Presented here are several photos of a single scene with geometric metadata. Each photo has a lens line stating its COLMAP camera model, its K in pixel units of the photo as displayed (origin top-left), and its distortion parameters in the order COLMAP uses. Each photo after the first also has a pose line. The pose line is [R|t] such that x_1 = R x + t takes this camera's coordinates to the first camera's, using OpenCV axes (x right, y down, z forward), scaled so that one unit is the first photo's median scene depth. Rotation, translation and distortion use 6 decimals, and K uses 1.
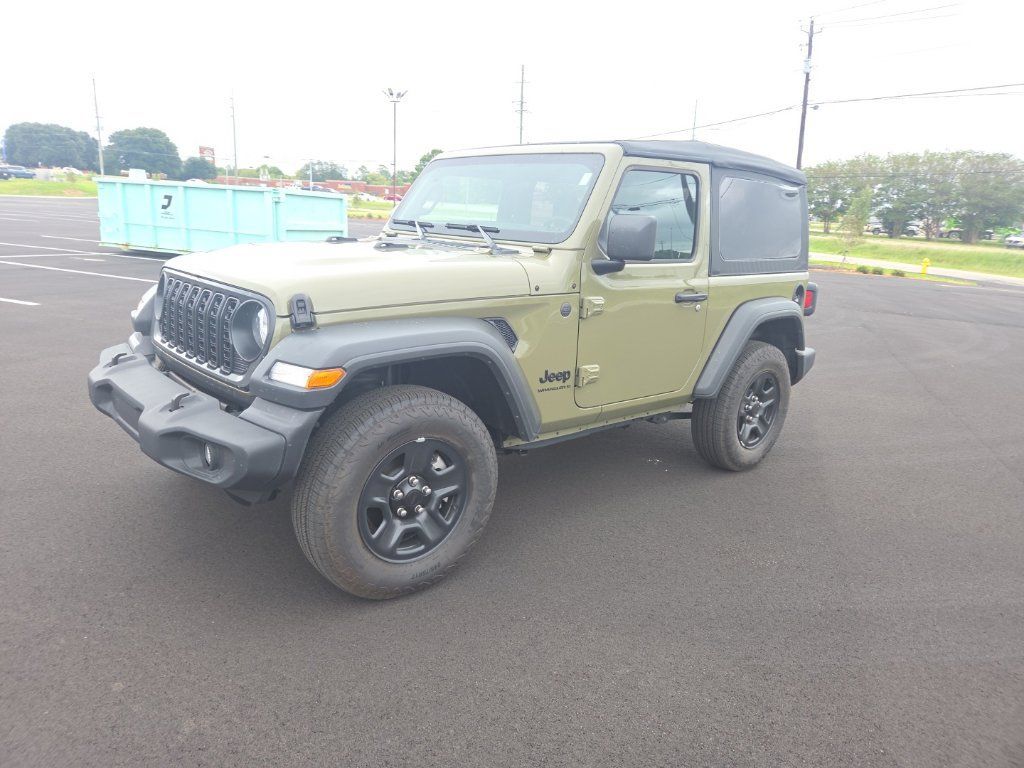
lens RADIAL K [[682.7, 0, 497.0], [0, 682.7, 380.9], [0, 0, 1]] dist [0.082325, -0.076567]
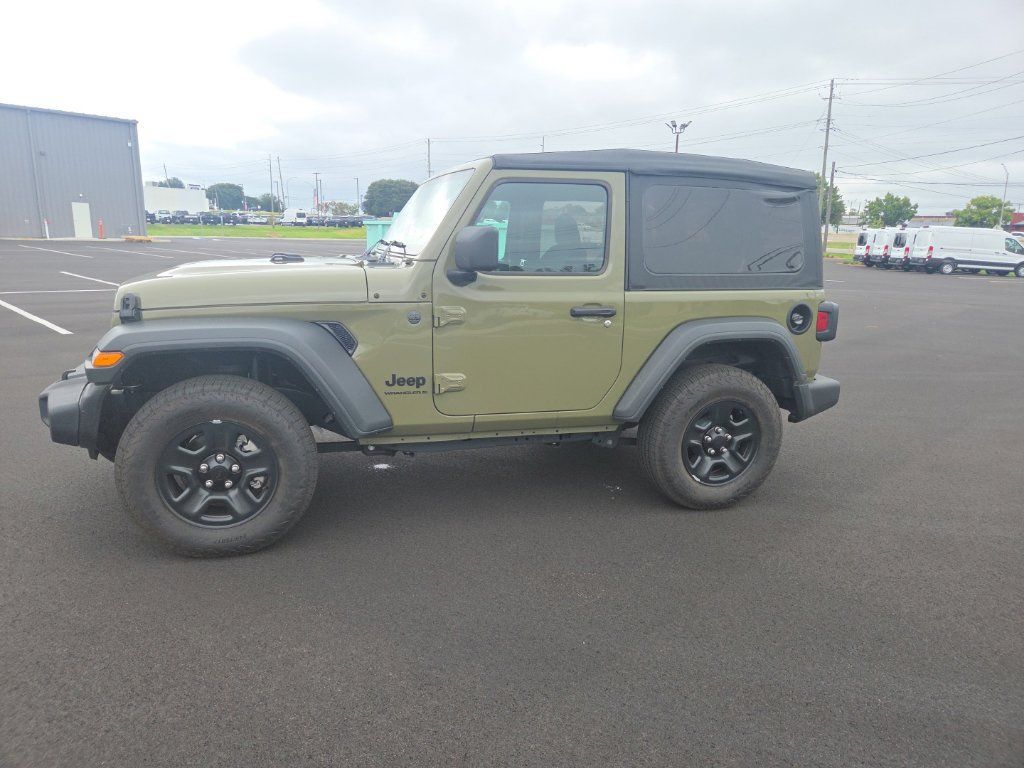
lens RADIAL K [[682.7, 0, 497.0], [0, 682.7, 380.9], [0, 0, 1]] dist [0.082325, -0.076567]
pose [[0.914614, 0.055950, -0.400439, 0.601522], [-0.074095, 0.996801, -0.029960, 0.013669], [0.397482, 0.057072, 0.915834, 0.091008]]
